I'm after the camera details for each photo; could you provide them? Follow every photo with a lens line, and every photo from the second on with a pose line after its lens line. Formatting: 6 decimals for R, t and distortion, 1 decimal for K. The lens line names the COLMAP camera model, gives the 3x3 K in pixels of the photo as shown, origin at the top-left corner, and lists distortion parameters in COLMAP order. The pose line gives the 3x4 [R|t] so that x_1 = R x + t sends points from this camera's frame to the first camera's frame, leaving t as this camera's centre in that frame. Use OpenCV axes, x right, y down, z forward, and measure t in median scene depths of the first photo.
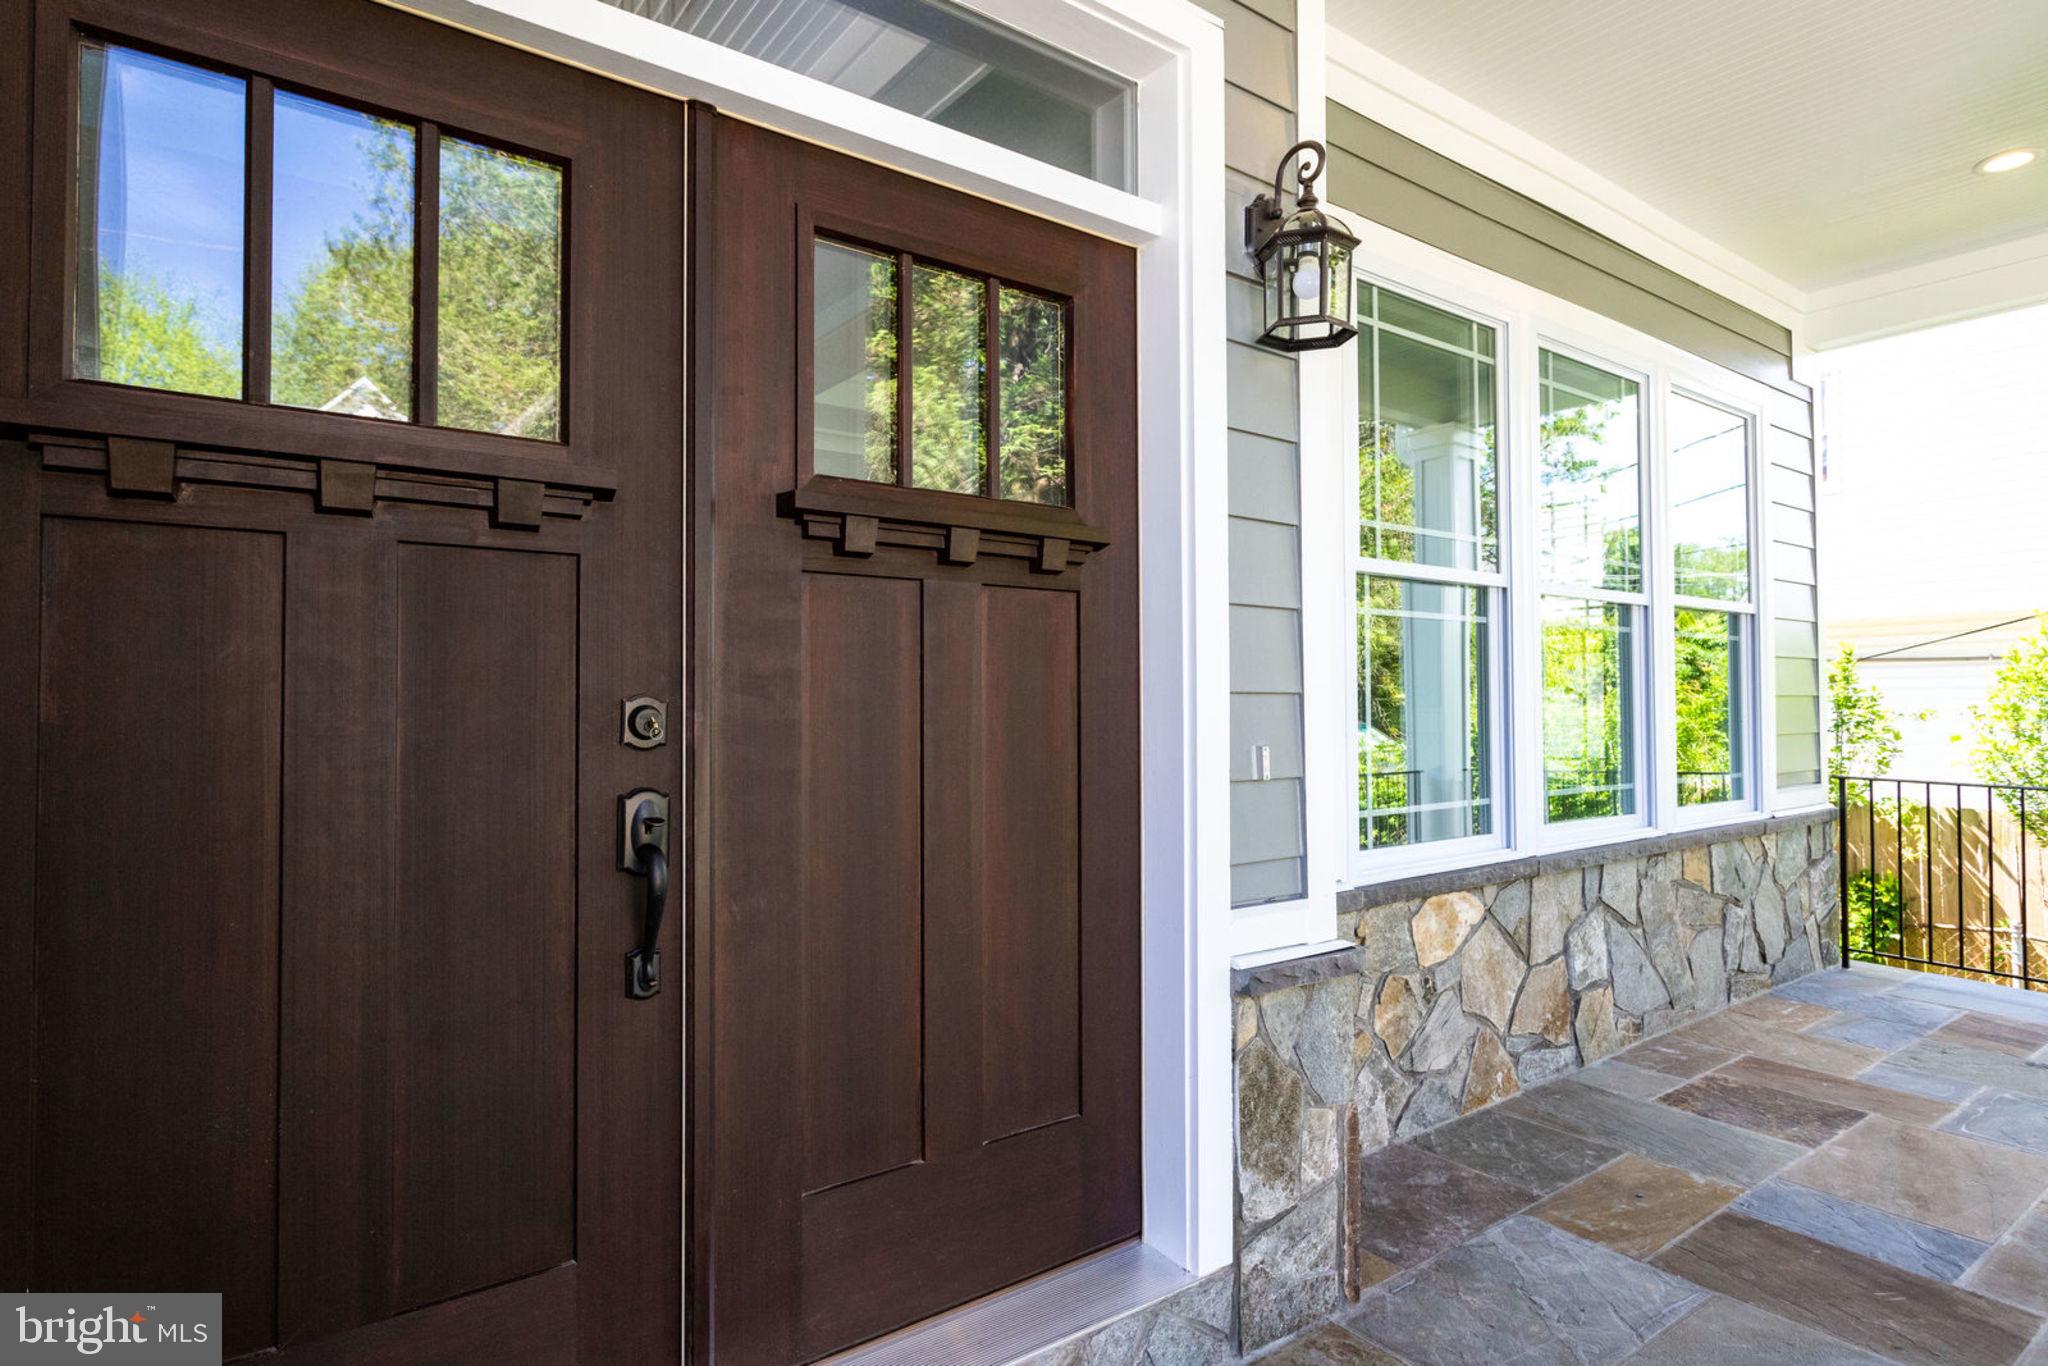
lens RADIAL K [[1169.1, 0, 1019.4], [0, 1169.1, 686.3], [0, 0, 1]] dist [-0.010648, -0.000669]
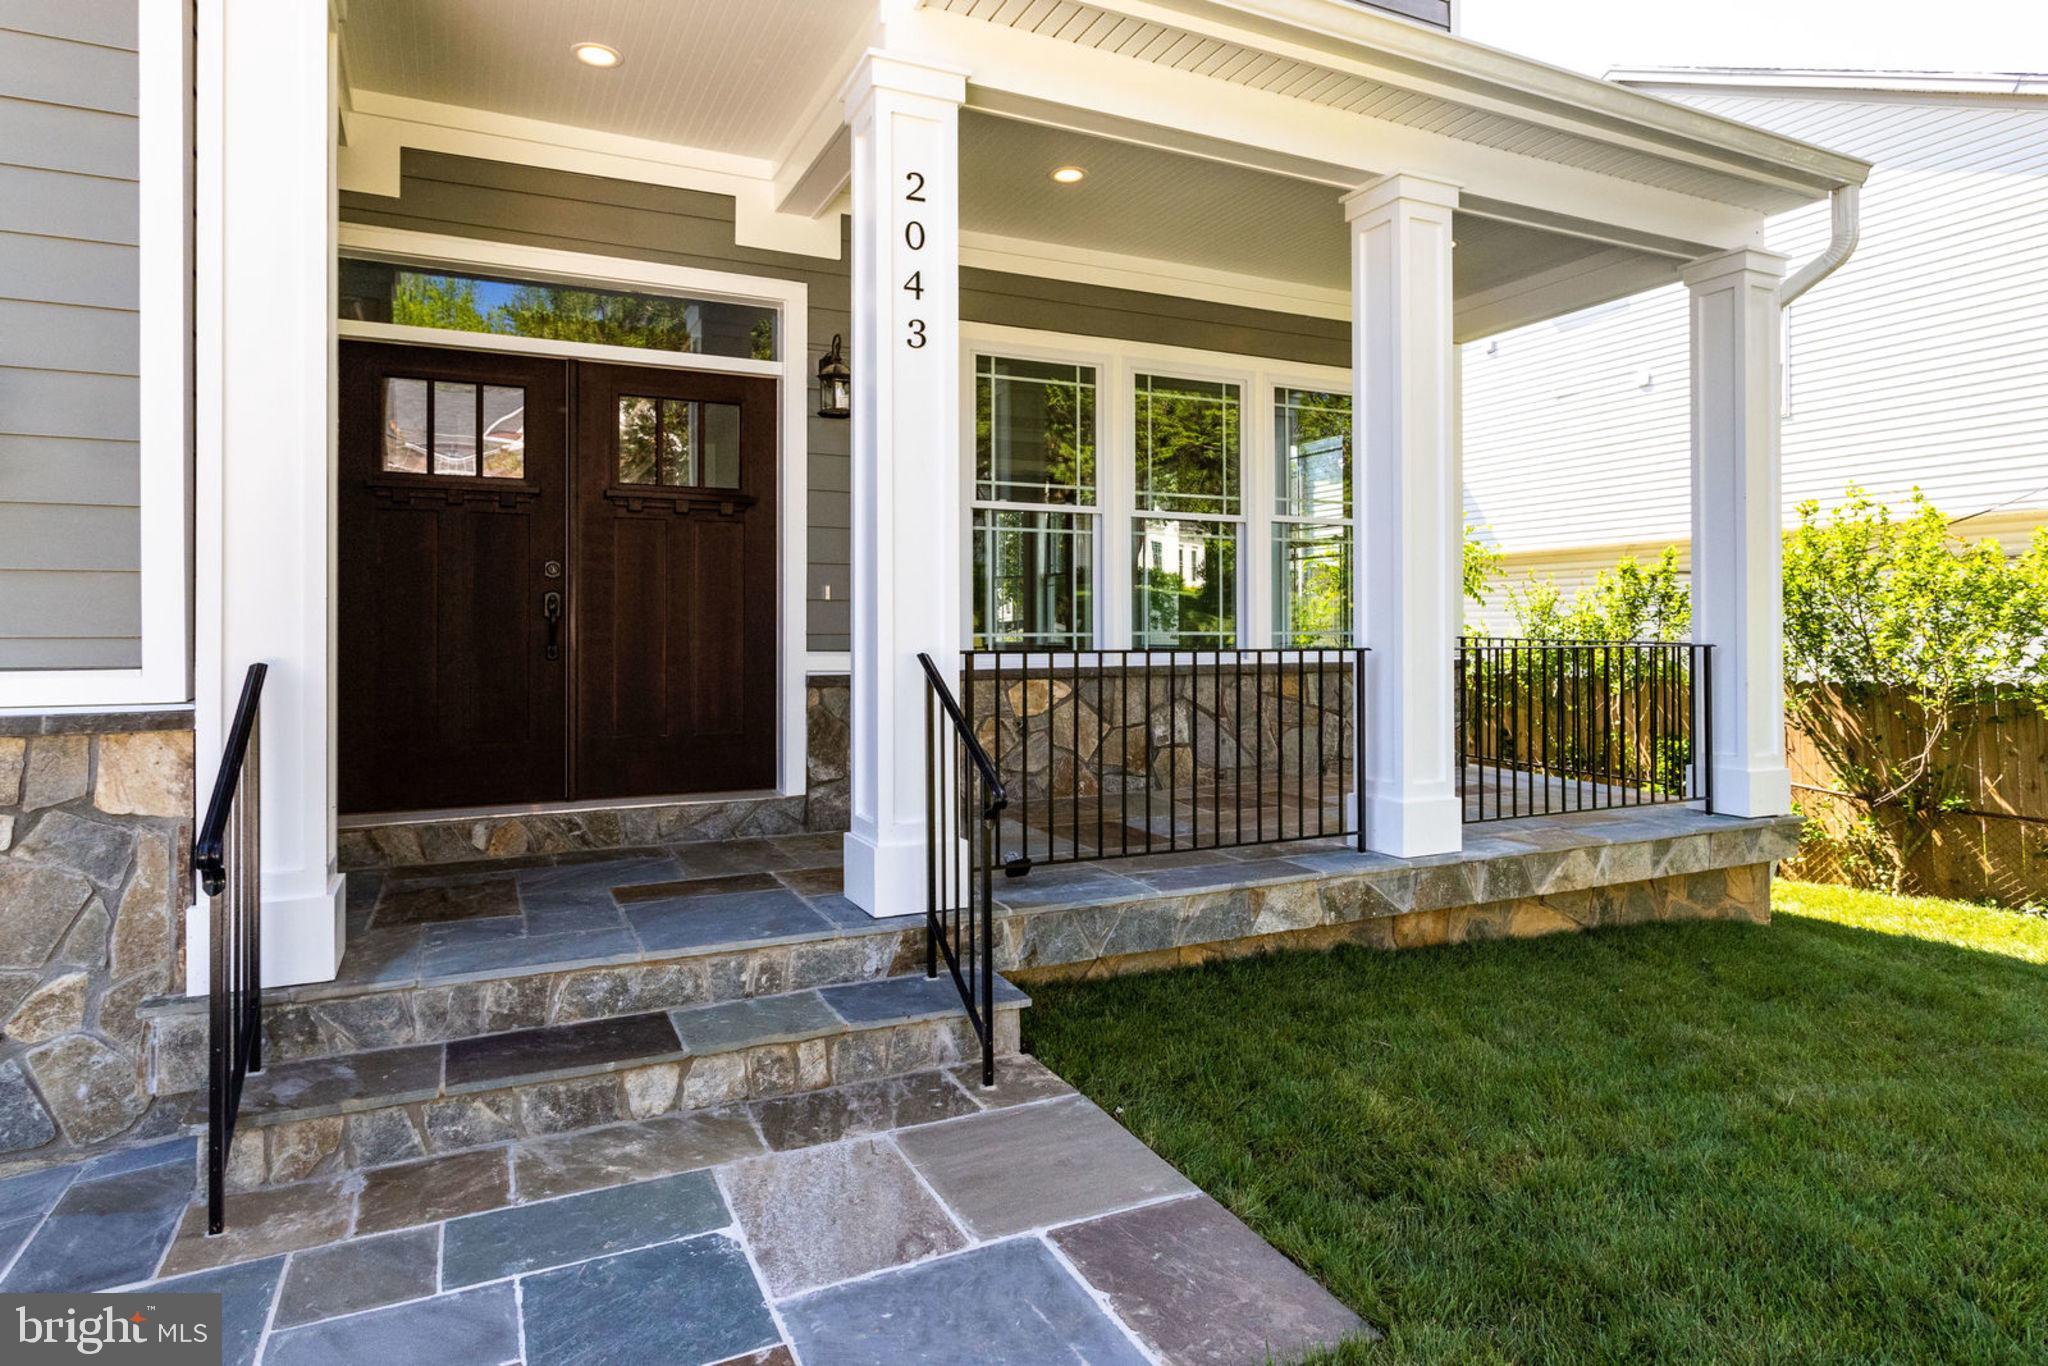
lens RADIAL K [[1169.1, 0, 1029.2], [0, 1169.1, 666.0], [0, 0, 1]] dist [-0.010648, -0.000669]
pose [[0.974098, -0.003799, -0.226093, 1.190164], [0.010230, 0.999576, 0.027278, 0.160625], [0.225893, -0.028885, 0.973724, -1.270787]]
